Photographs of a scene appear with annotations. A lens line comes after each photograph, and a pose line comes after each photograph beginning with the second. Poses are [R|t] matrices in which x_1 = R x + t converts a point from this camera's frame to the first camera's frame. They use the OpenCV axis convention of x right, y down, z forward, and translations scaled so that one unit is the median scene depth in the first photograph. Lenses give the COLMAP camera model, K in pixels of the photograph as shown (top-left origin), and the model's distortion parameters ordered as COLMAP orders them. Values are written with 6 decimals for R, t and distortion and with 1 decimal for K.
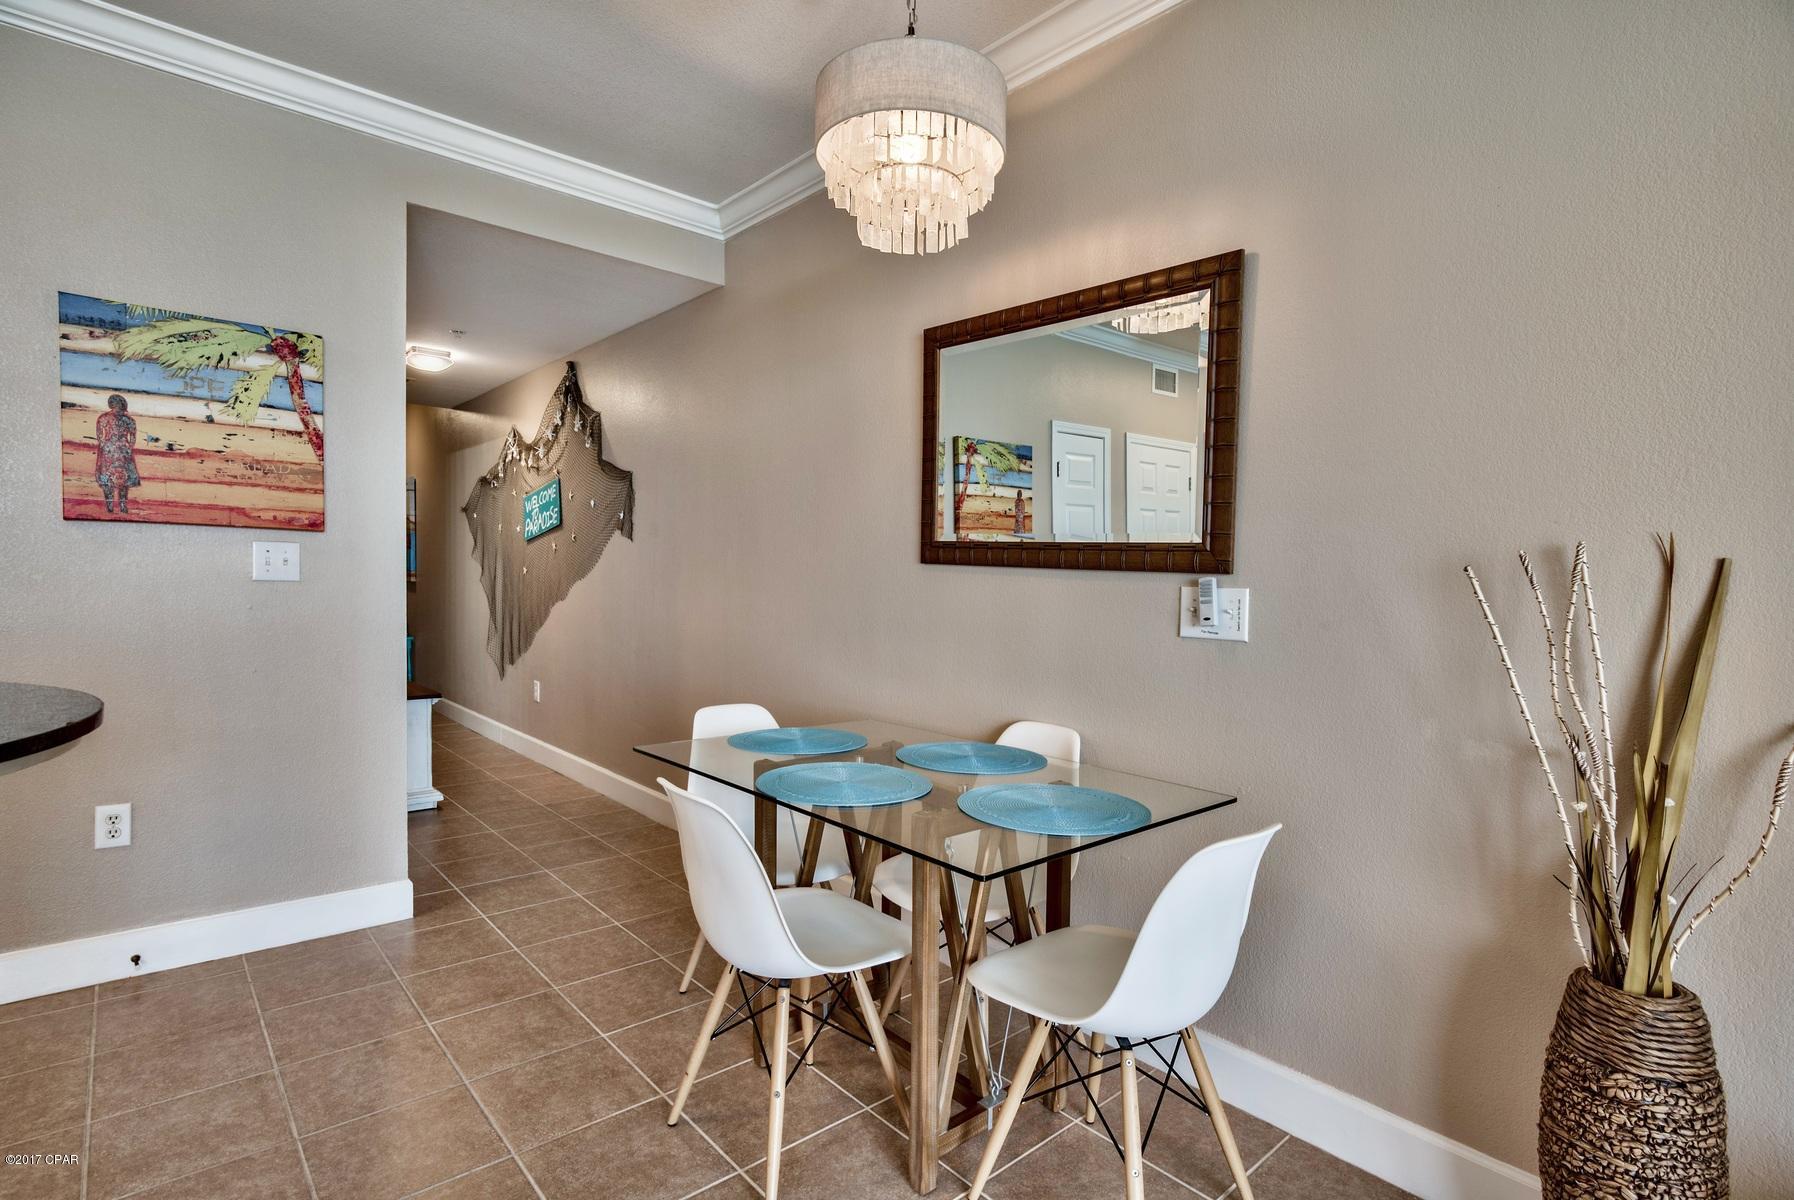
lens RADIAL K [[898.1, 0, 898.2], [0, 898.1, 603.4], [0, 0, 1]] dist [0.005791, 0.000228]
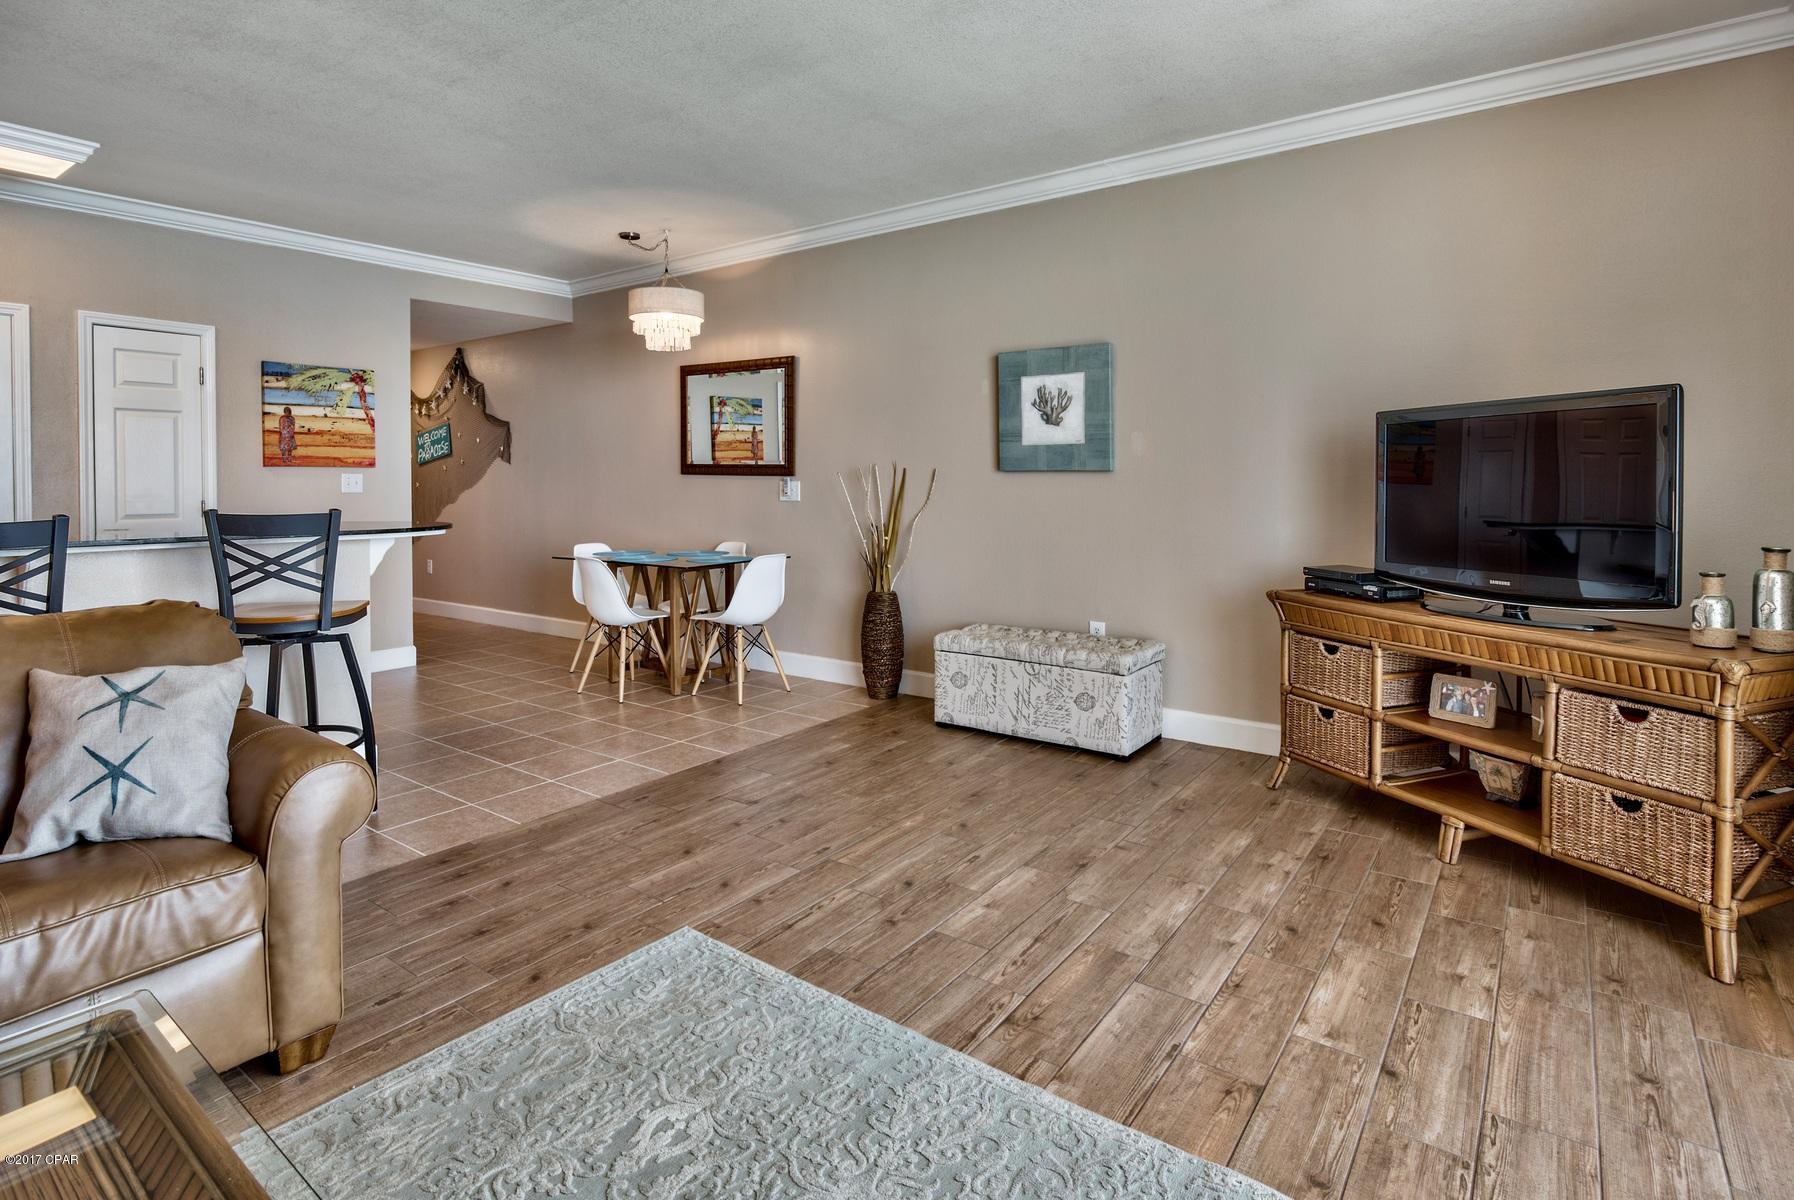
lens RADIAL K [[898.1, 0, 887.3], [0, 898.1, 455.2], [0, 0, 1]] dist [0.005791, 0.000228]
pose [[0.979608, -0.025956, 0.199236, 0.082224], [0.036893, 0.997997, -0.051383, 0.038519], [-0.197503, 0.057686, 0.978604, -1.210543]]
